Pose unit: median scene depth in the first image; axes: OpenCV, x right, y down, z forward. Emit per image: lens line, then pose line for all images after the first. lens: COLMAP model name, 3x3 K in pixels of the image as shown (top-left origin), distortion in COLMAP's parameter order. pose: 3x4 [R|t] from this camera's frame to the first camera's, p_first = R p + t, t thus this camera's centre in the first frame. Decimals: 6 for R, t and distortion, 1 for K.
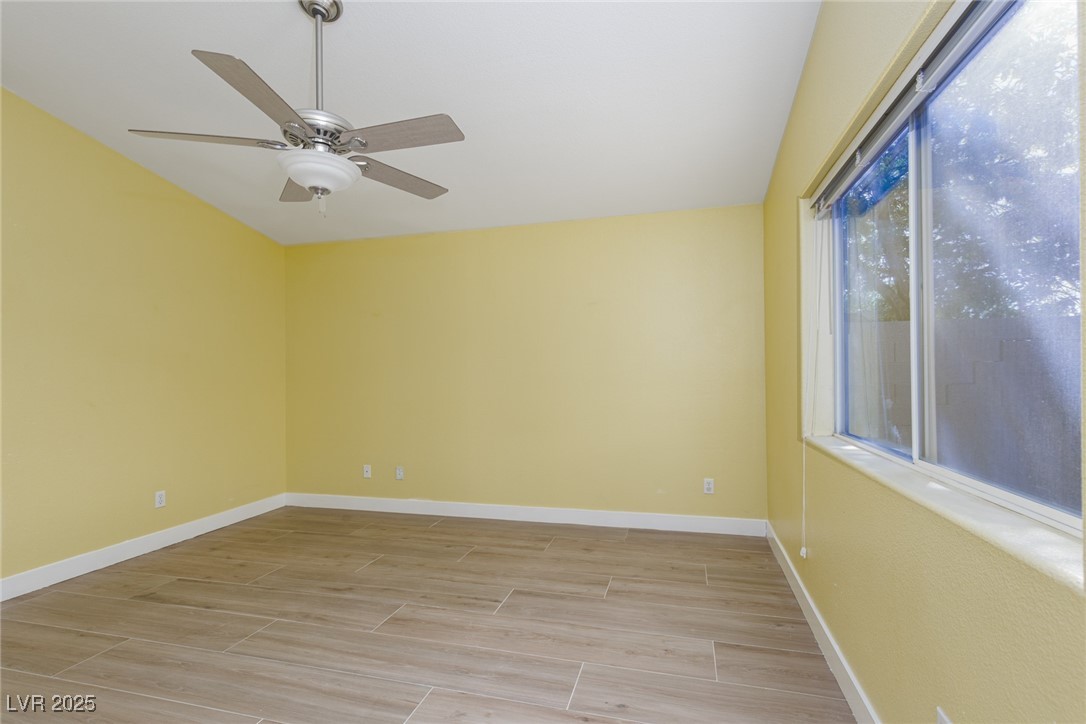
lens RADIAL K [[494.3, 0, 548.8], [0, 494.3, 365.8], [0, 0, 1]] dist [0.008852, -0.001406]
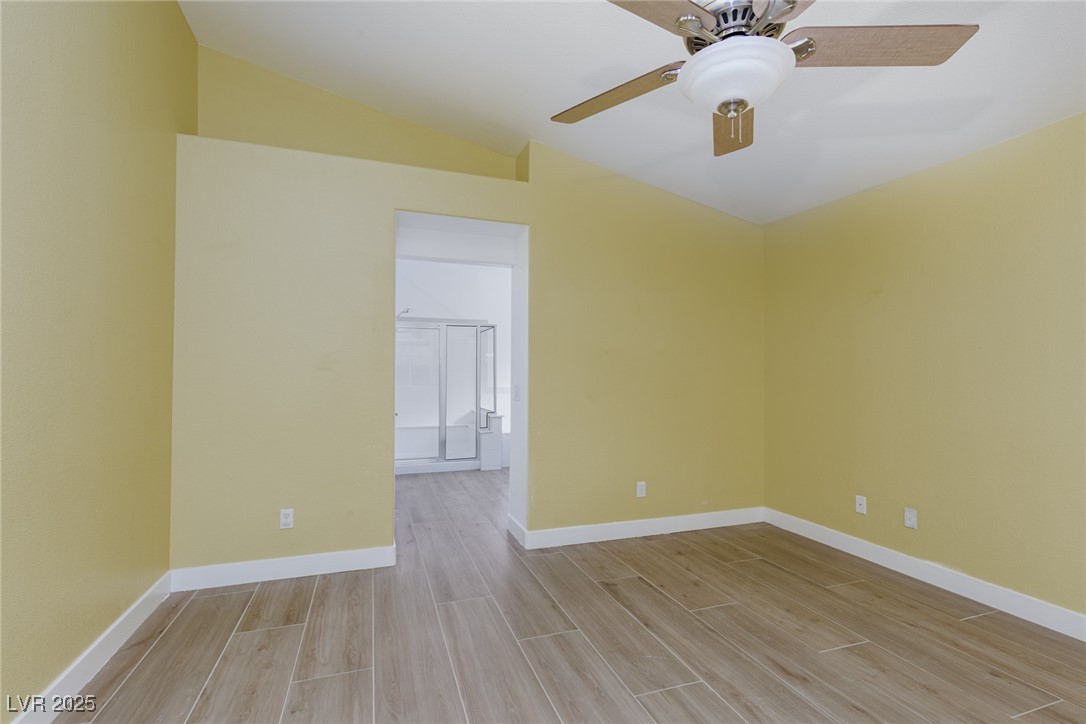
lens RADIAL K [[494.3, 0, 569.1], [0, 494.3, 366.9], [0, 0, 1]] dist [0.008852, -0.001406]
pose [[0.579284, 0.003765, -0.815117, -0.021028], [-0.000081, 0.999990, 0.004561, 0.005065], [0.815126, -0.002576, 0.579279, 0.304513]]
